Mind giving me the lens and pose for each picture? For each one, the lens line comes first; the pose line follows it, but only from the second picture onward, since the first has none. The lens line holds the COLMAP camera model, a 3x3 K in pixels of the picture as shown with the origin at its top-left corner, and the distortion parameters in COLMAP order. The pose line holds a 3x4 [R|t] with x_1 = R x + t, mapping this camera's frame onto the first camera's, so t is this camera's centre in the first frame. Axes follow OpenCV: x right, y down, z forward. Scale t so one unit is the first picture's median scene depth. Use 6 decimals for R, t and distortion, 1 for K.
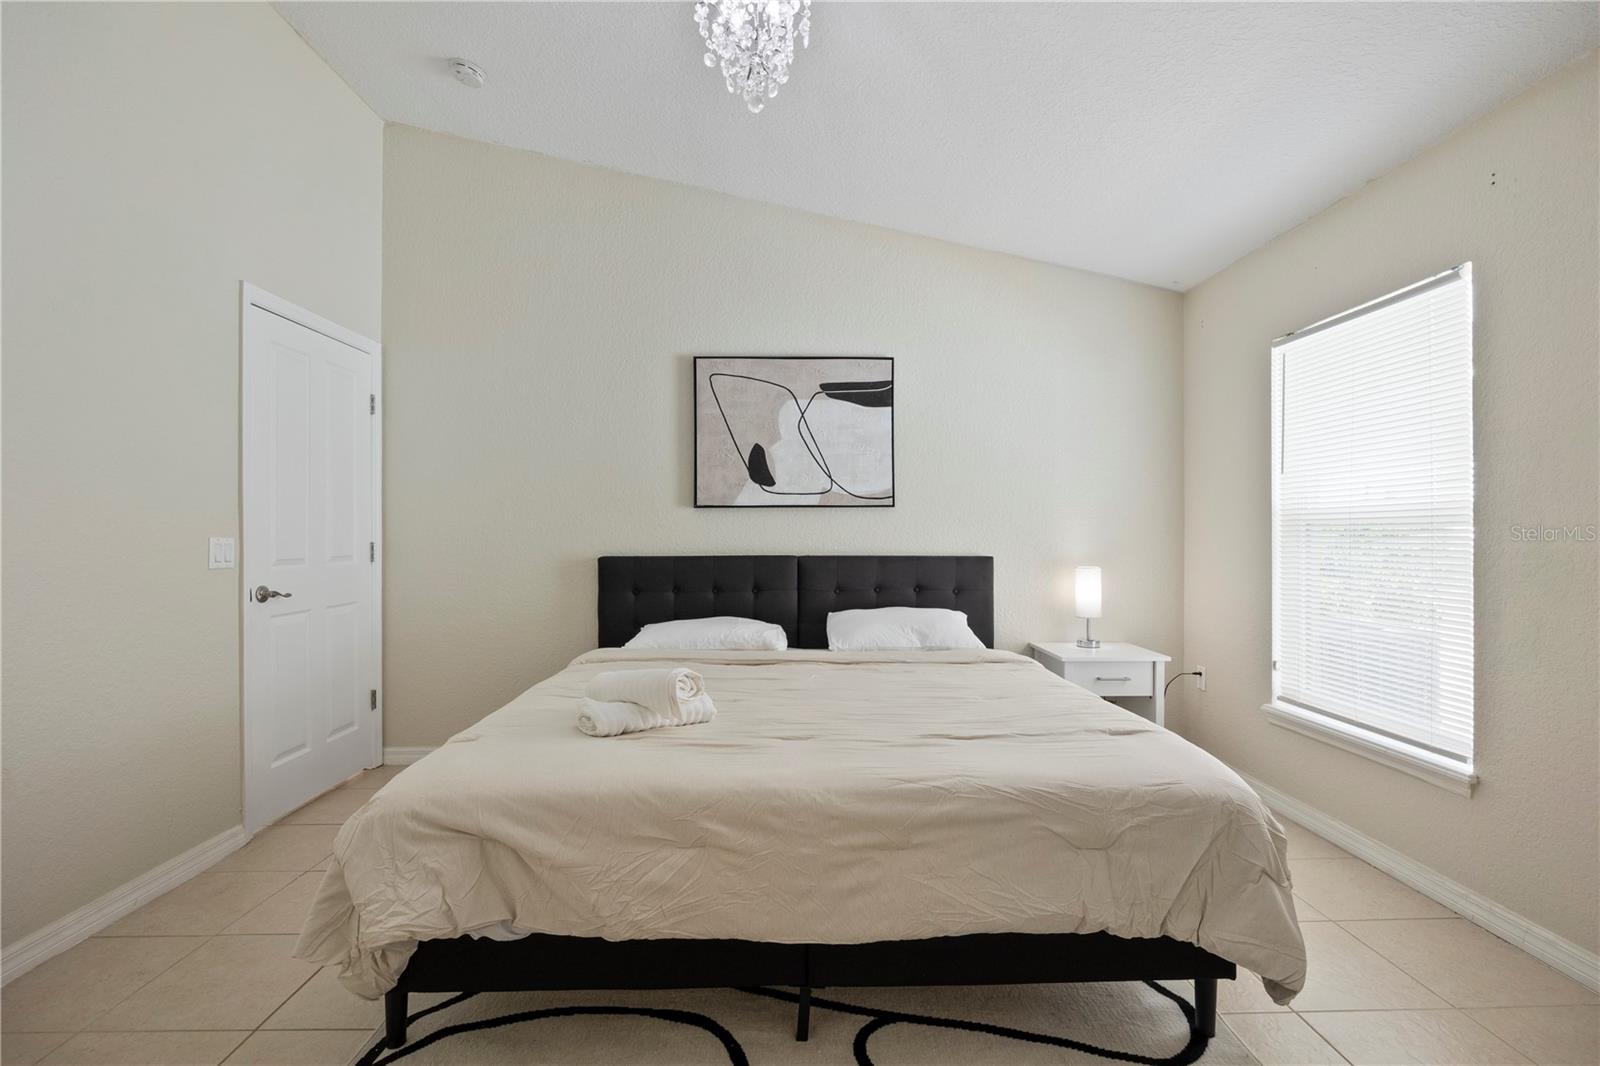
lens RADIAL K [[717.5, 0, 801.2], [0, 717.5, 528.8], [0, 0, 1]] dist [-0.010327, -0.000185]
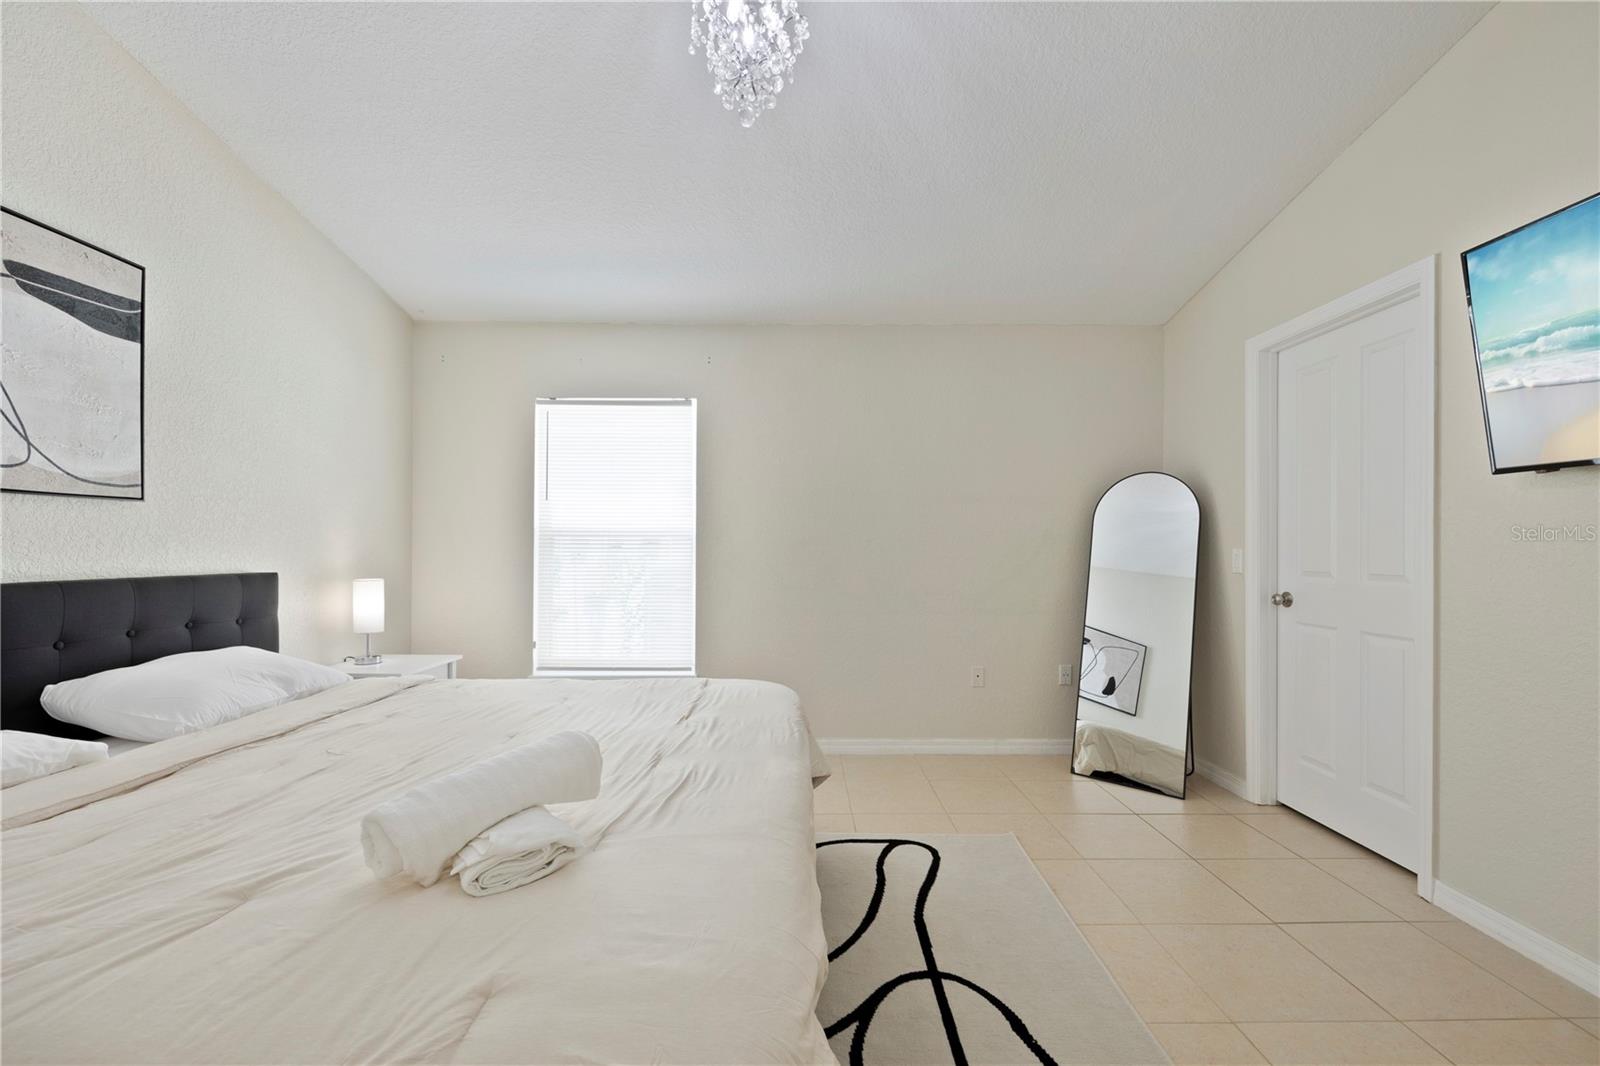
lens RADIAL K [[648.6, 0, 790.3], [0, 648.6, 544.0], [0, 0, 1]] dist [-0.000870, -0.000121]
pose [[0.033992, 0.004685, 0.999411, -0.486969], [-0.009456, 0.999946, -0.004366, 0.005149], [-0.999377, -0.009302, 0.034034, 0.458333]]
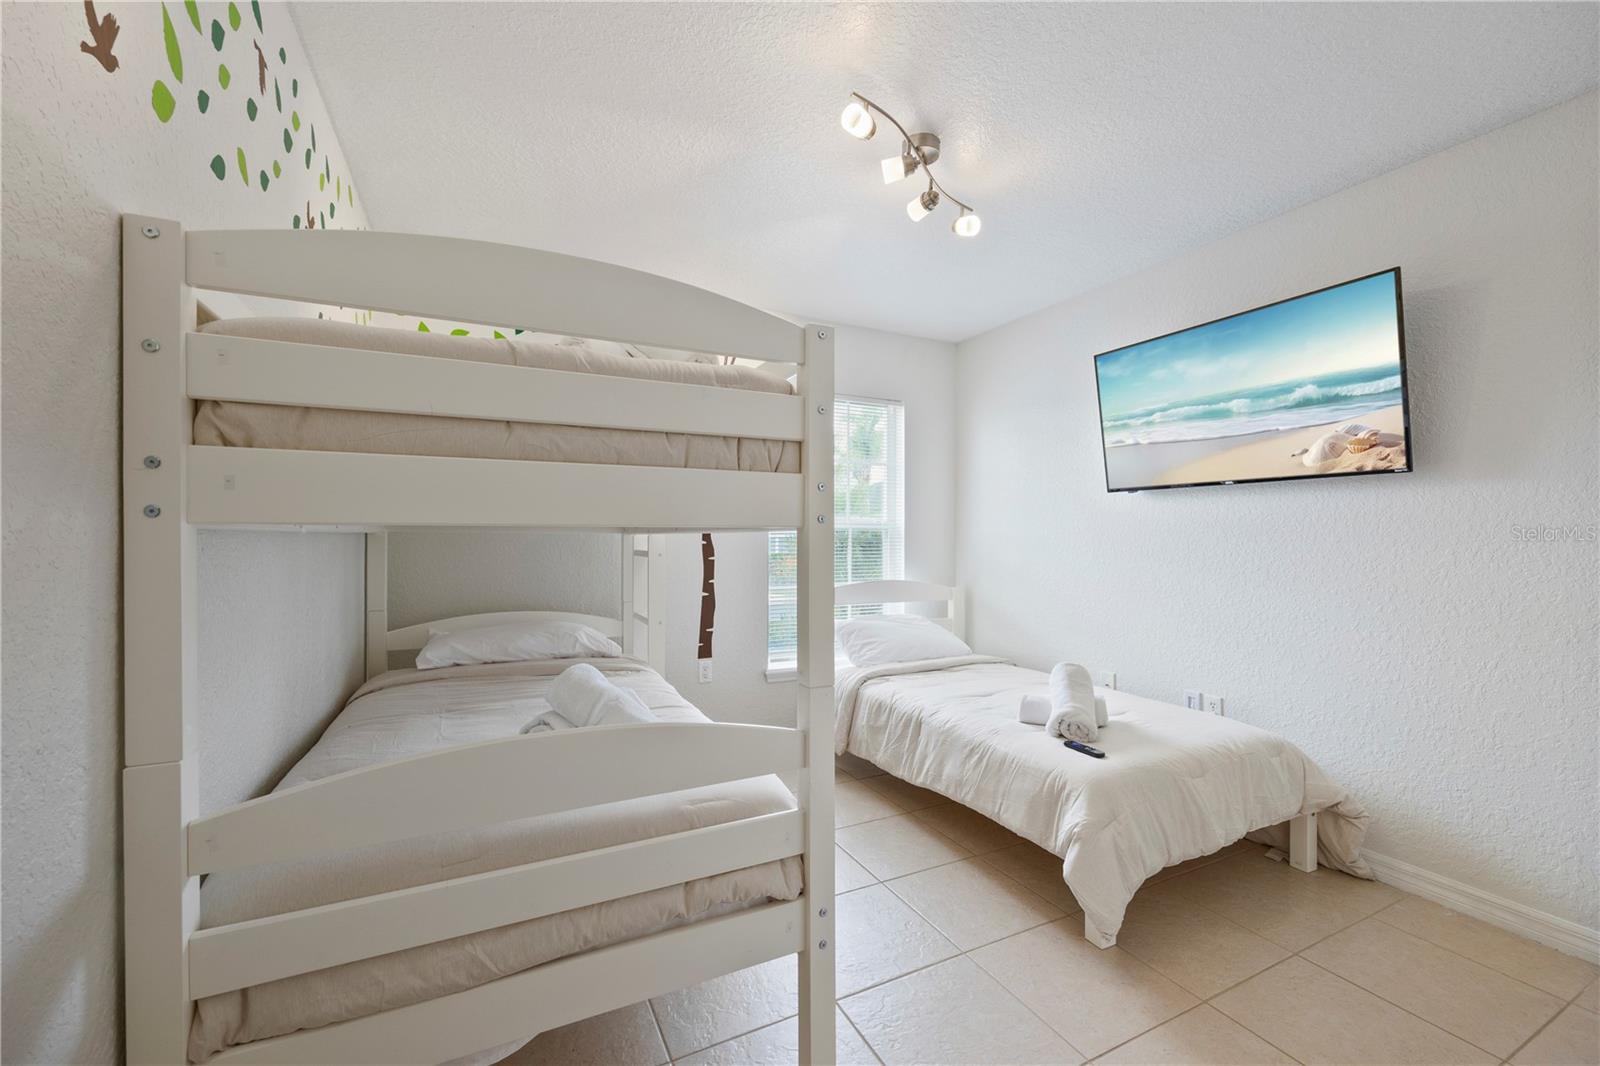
lens RADIAL K [[648.6, 0, 776.0], [0, 648.6, 543.3], [0, 0, 1]] dist [-0.000870, -0.000121]
pose [[-0.420768, 0.001399, 0.907167, -0.532607], [0.005946, 0.999982, 0.001216, 0.004914], [-0.907149, 0.005906, -0.420769, 0.687802]]
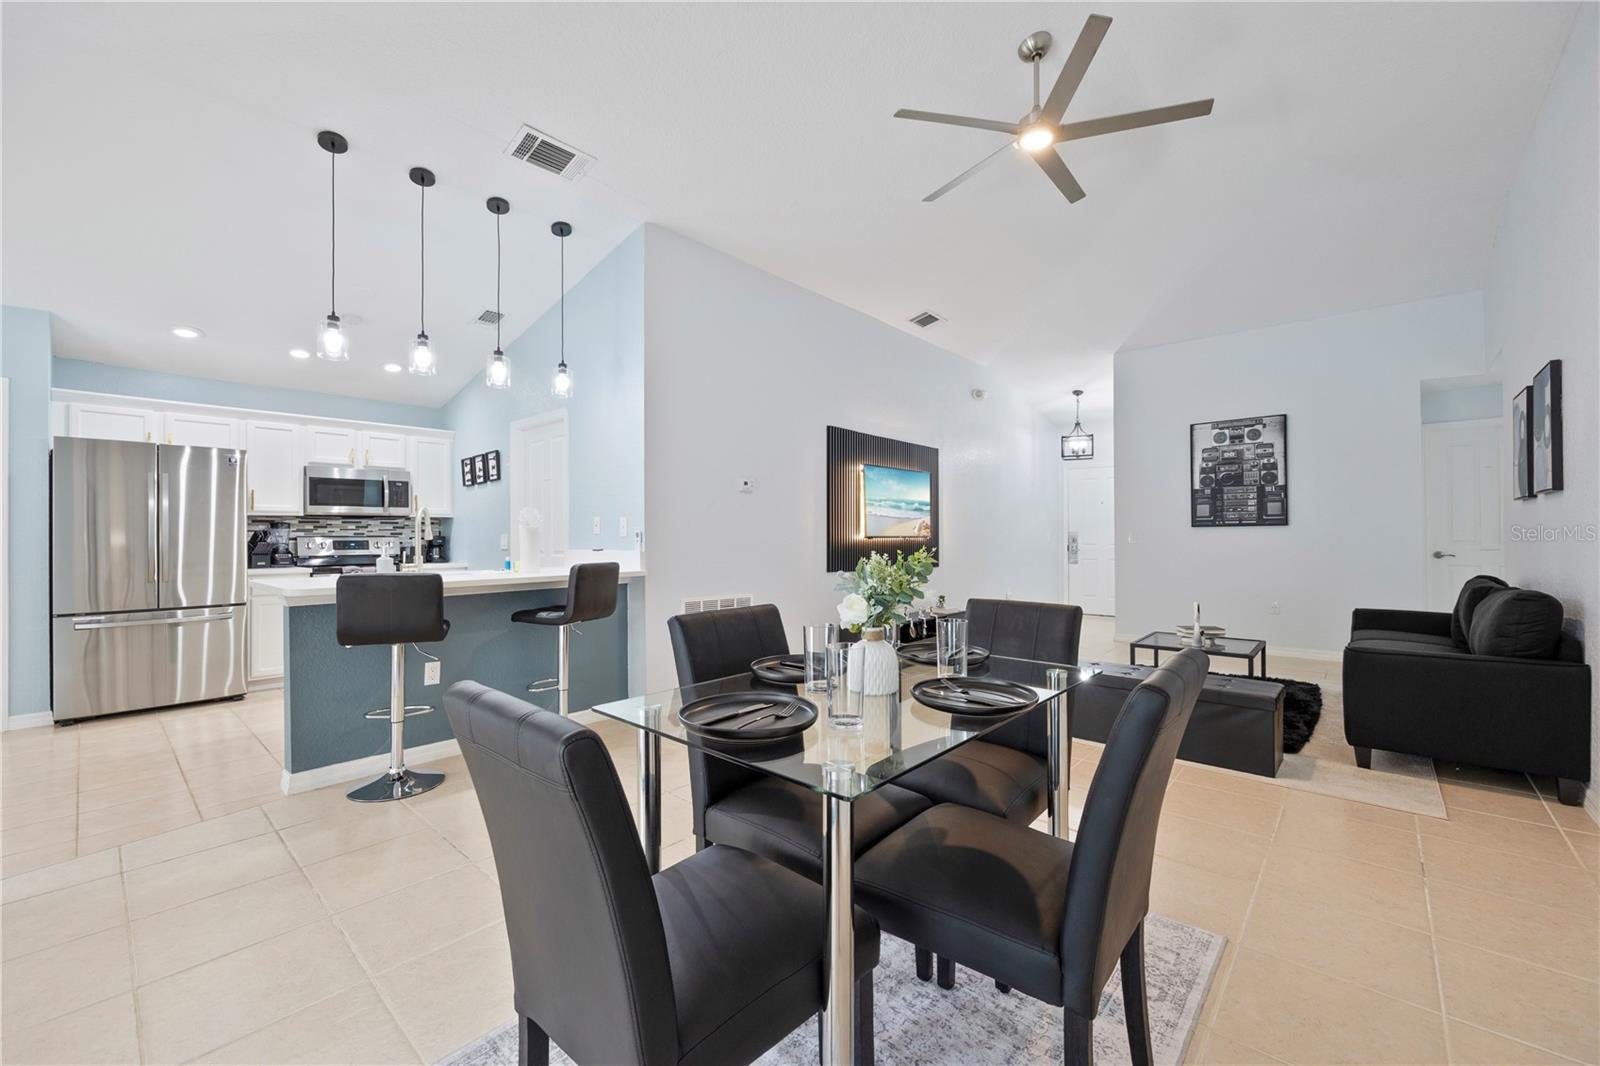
lens RADIAL K [[648.6, 0, 801.5], [0, 648.6, 530.6], [0, 0, 1]] dist [-0.000870, -0.000121]
pose [[-0.694424, 0.002605, -0.719561, 1.244773], [0.009994, 0.999932, -0.006024, -0.065055], [0.719497, -0.011375, -0.694403, 0.906334]]
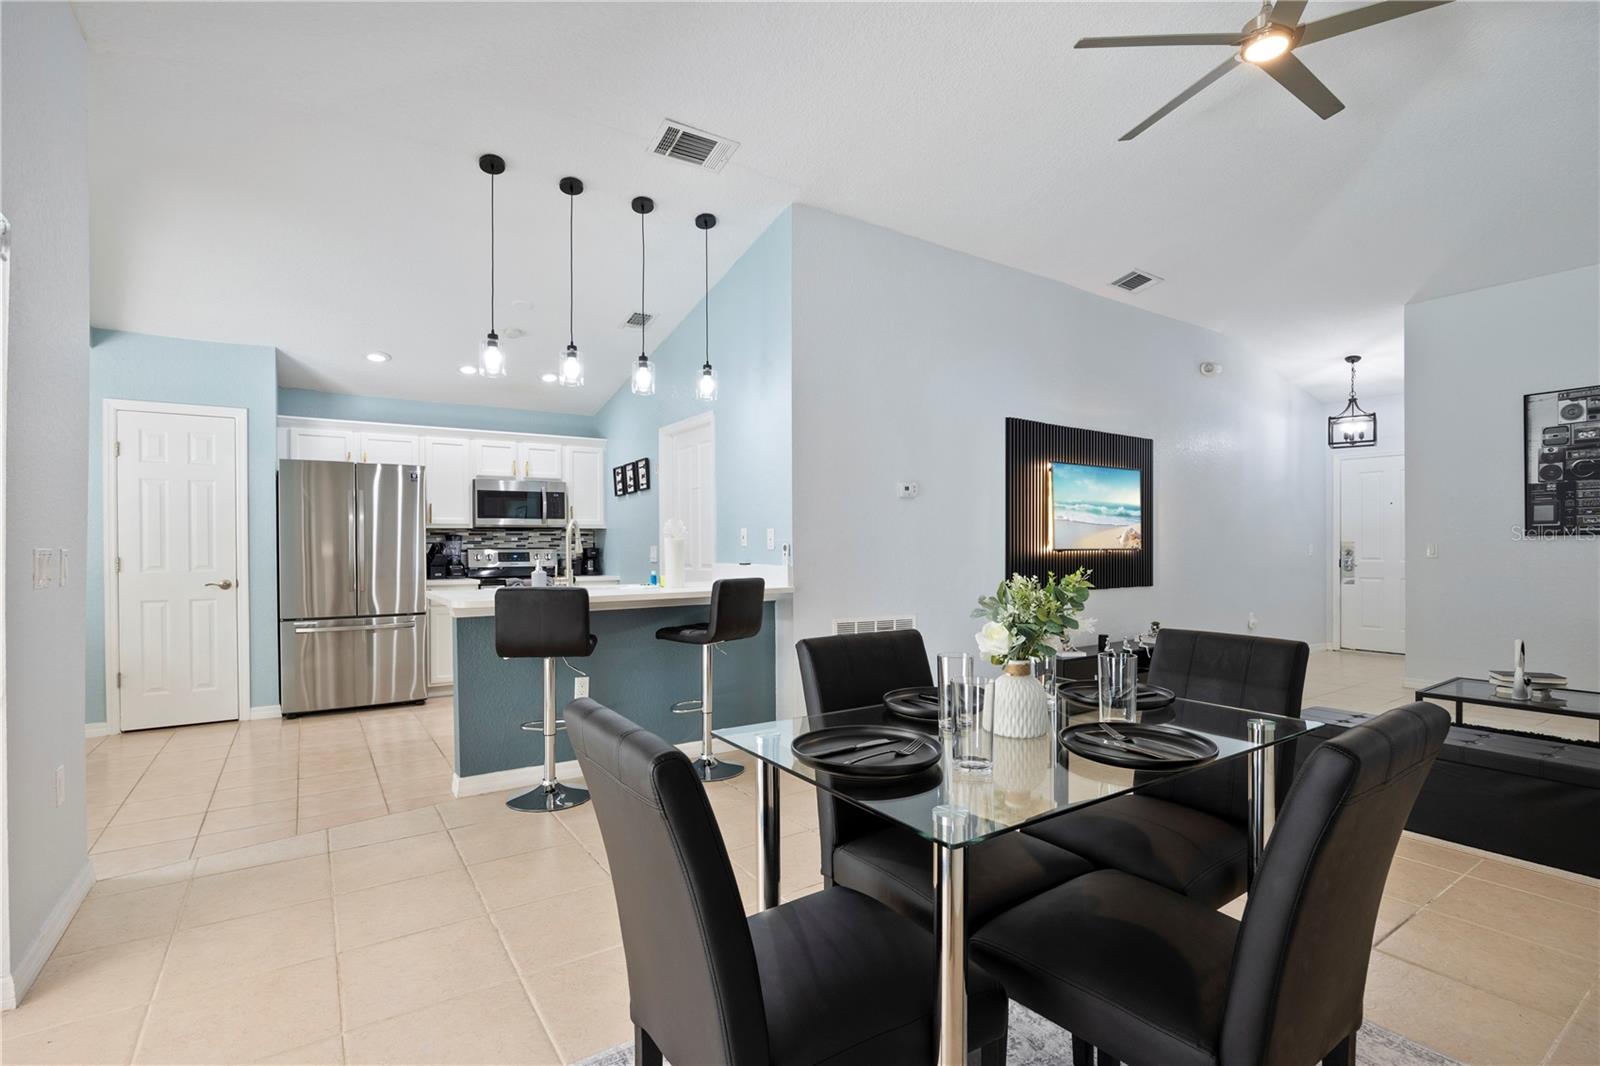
lens RADIAL K [[750.8, 0, 796.8], [0, 750.8, 547.4], [0, 0, 1]] dist [-0.015143, 0.000838]
pose [[-0.853046, 0.010137, -0.521737, 1.236904], [0.010434, 0.999943, 0.002367, -0.070453], [0.521731, -0.003425, -0.853103, 0.943179]]
